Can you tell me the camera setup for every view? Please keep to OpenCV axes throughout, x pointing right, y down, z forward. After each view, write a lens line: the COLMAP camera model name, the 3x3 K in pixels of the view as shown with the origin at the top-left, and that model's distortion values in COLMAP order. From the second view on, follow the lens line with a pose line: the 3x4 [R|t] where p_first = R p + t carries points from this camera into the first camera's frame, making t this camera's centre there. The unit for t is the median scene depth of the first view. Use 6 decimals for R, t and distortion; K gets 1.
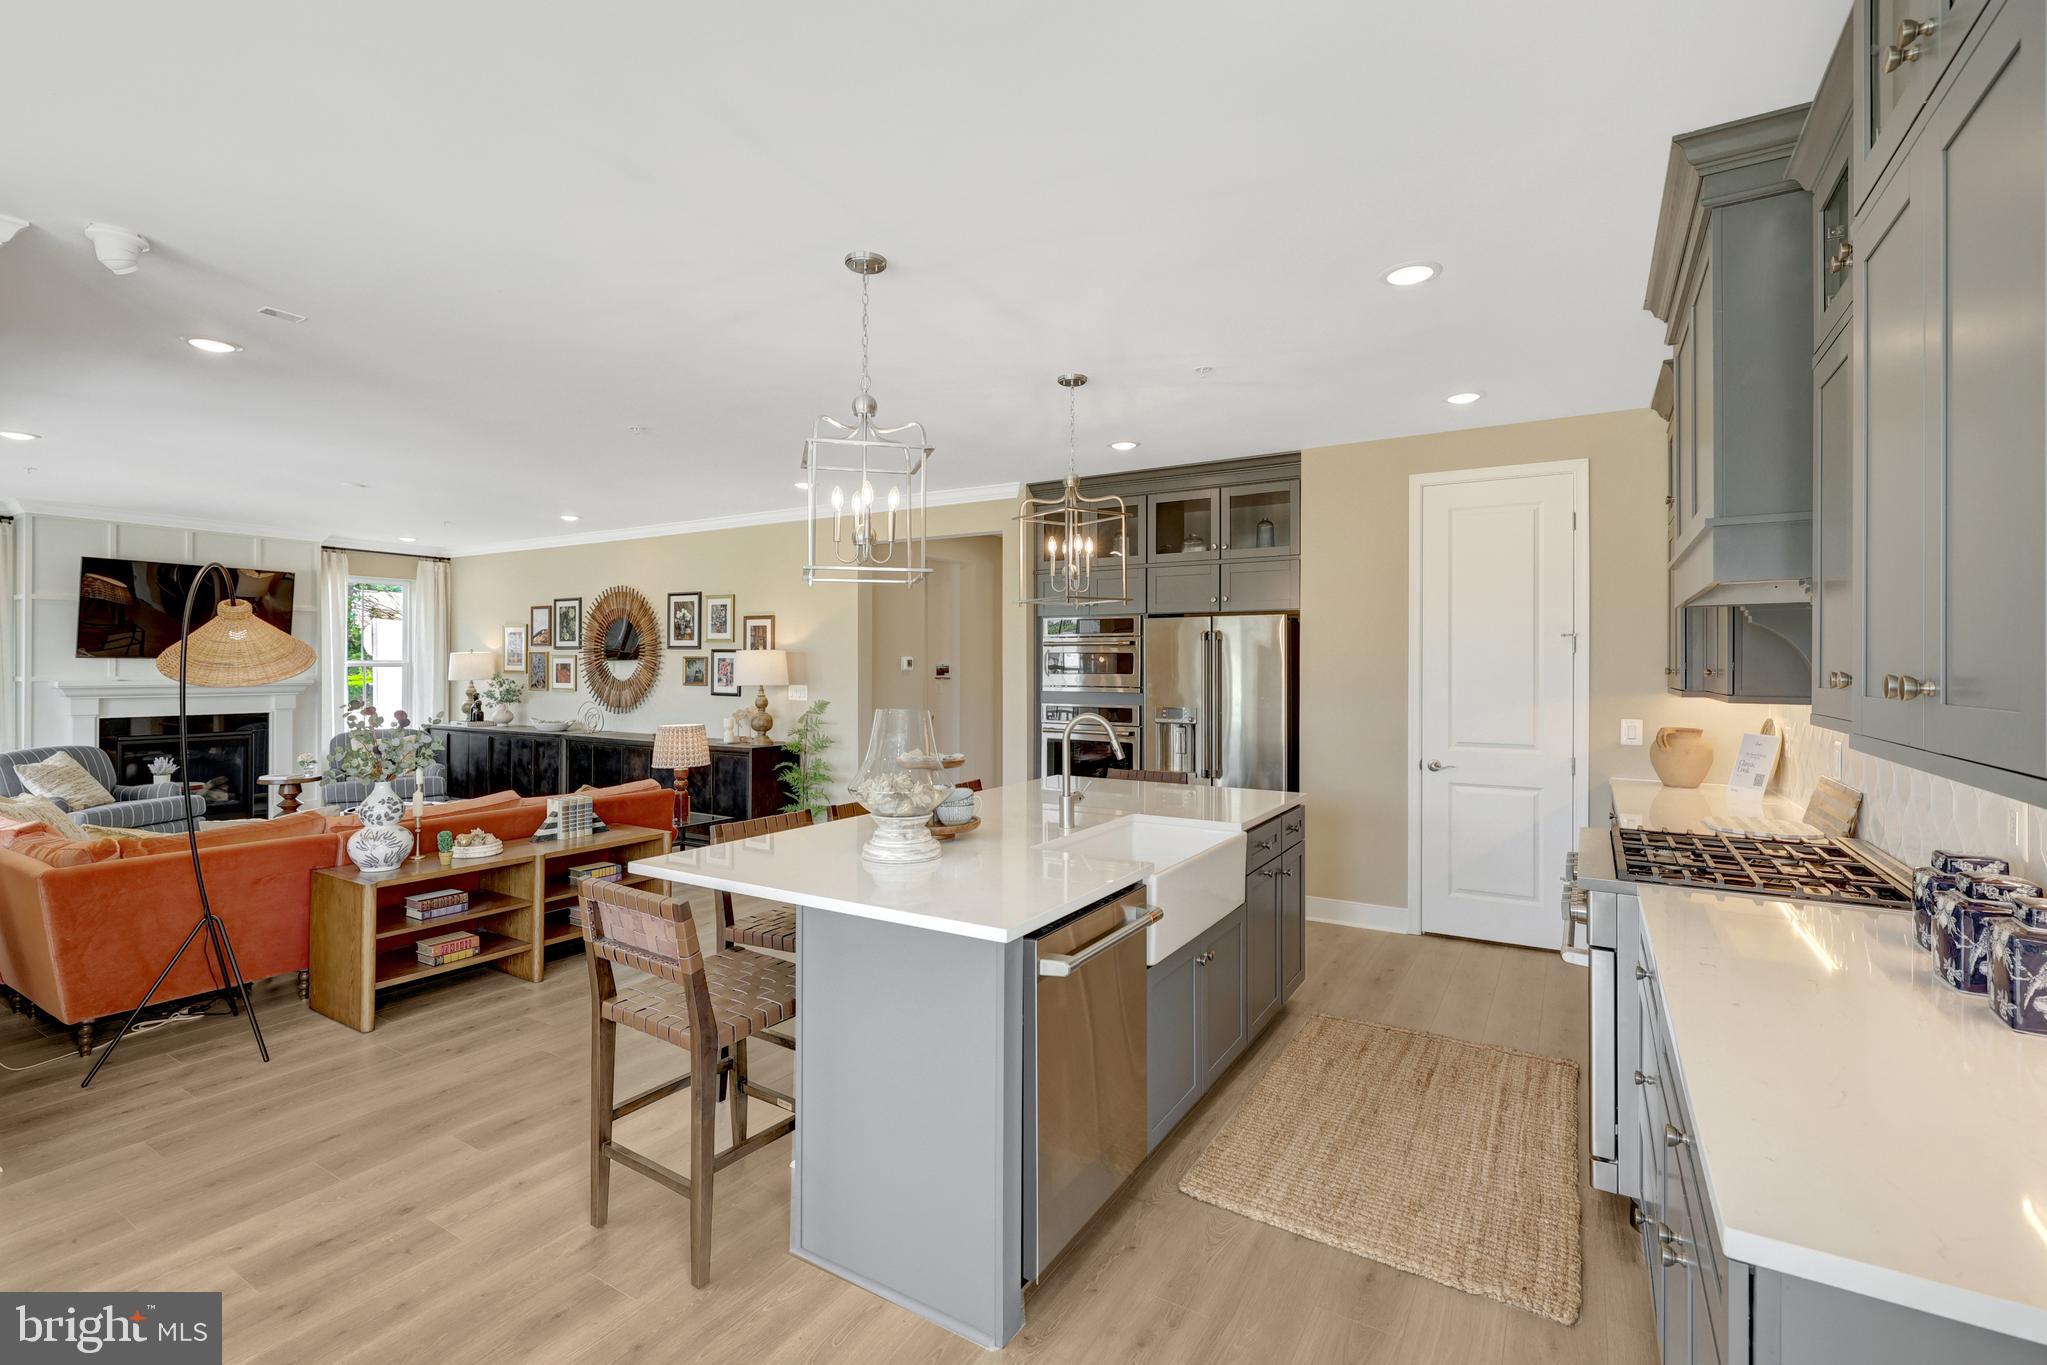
lens RADIAL K [[921.4, 0, 1015.5], [0, 921.4, 654.0], [0, 0, 1]] dist [-0.000729, -0.000115]
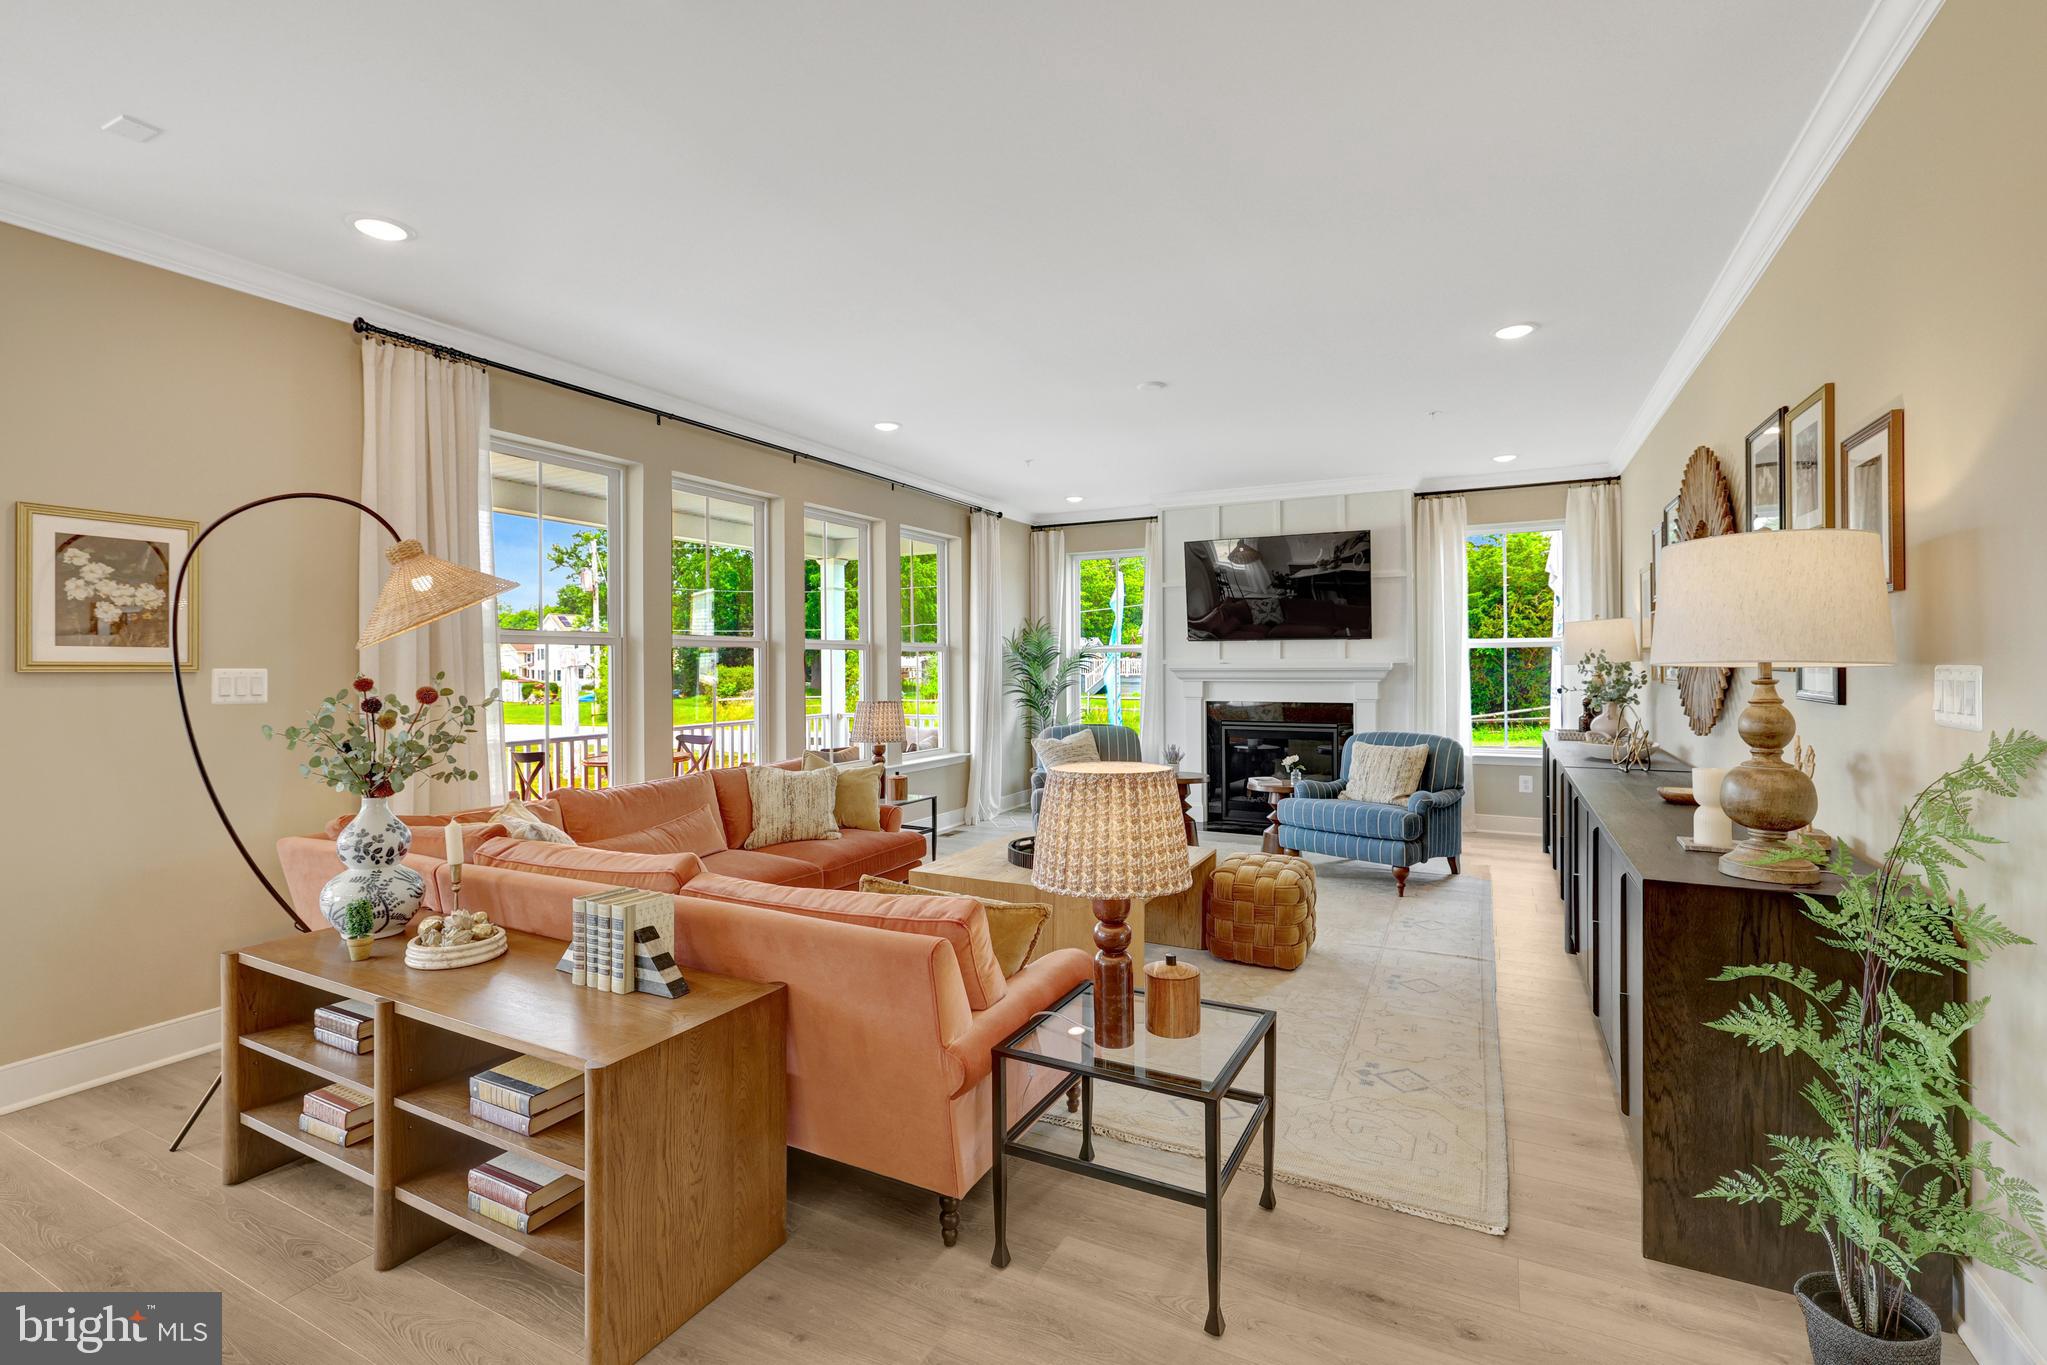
lens RADIAL K [[915.1, 0, 1022.7], [0, 915.1, 667.5], [0, 0, 1]] dist [0.000580, 0.000190]
pose [[0.076456, -0.001013, -0.997072, -0.017970], [0.017782, 0.999842, 0.000348, 0.041345], [0.996914, -0.017757, 0.076462, 1.017561]]
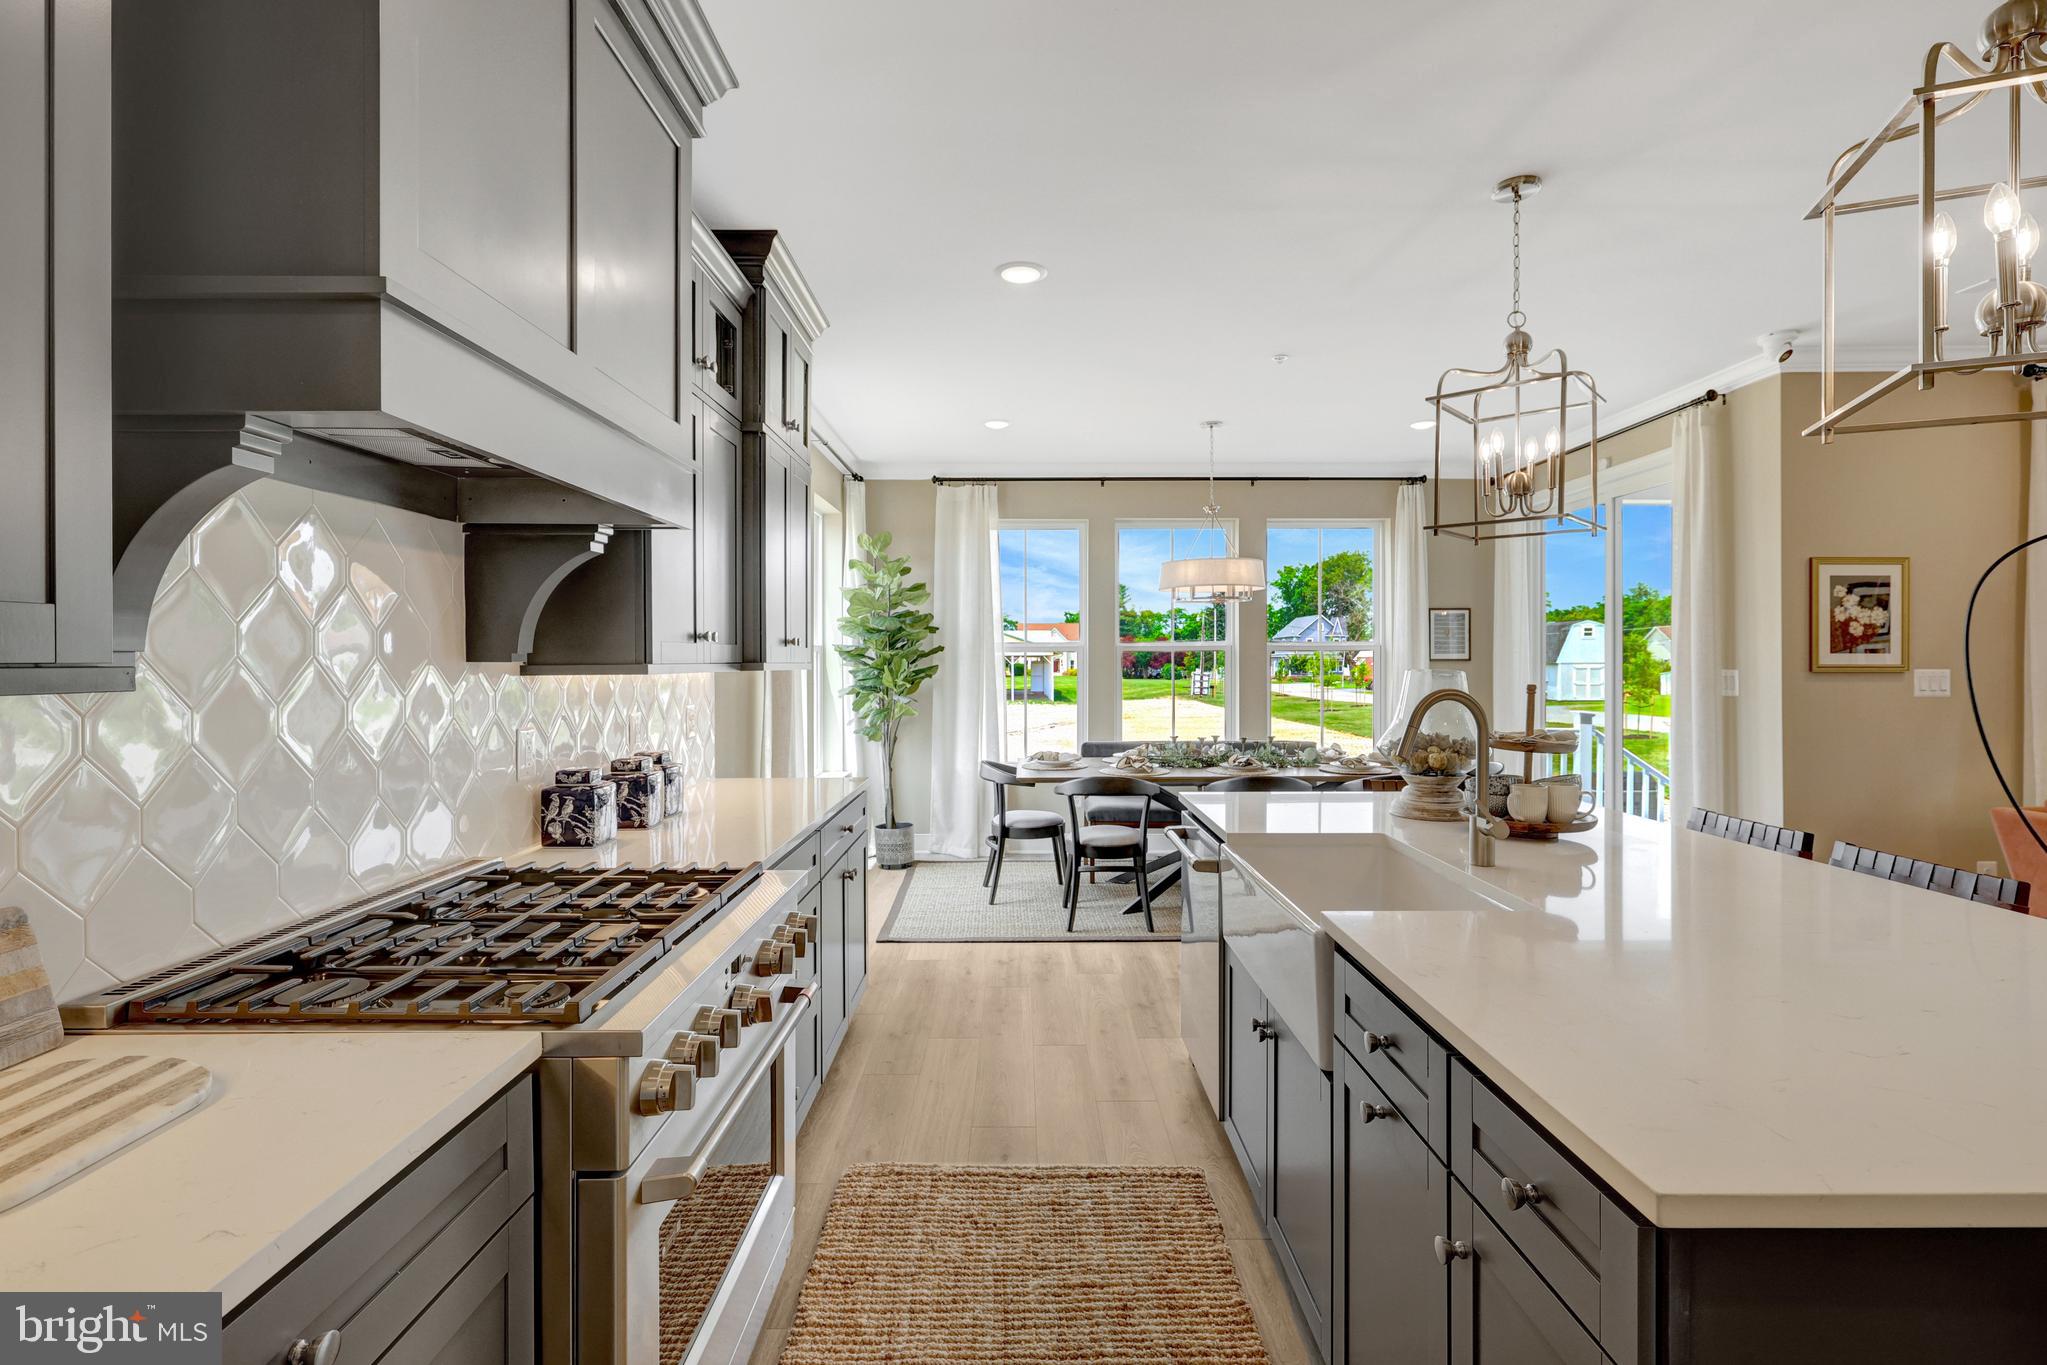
lens RADIAL K [[945.2, 0, 1024.1], [0, 945.2, 662.0], [0, 0, 1]] dist [0.000639, -0.000329]
pose [[-0.851826, 0.001876, -0.523821, 0.400446], [0.008938, 0.999900, -0.010954, 0.028982], [0.523748, -0.014013, -0.851758, 0.826997]]
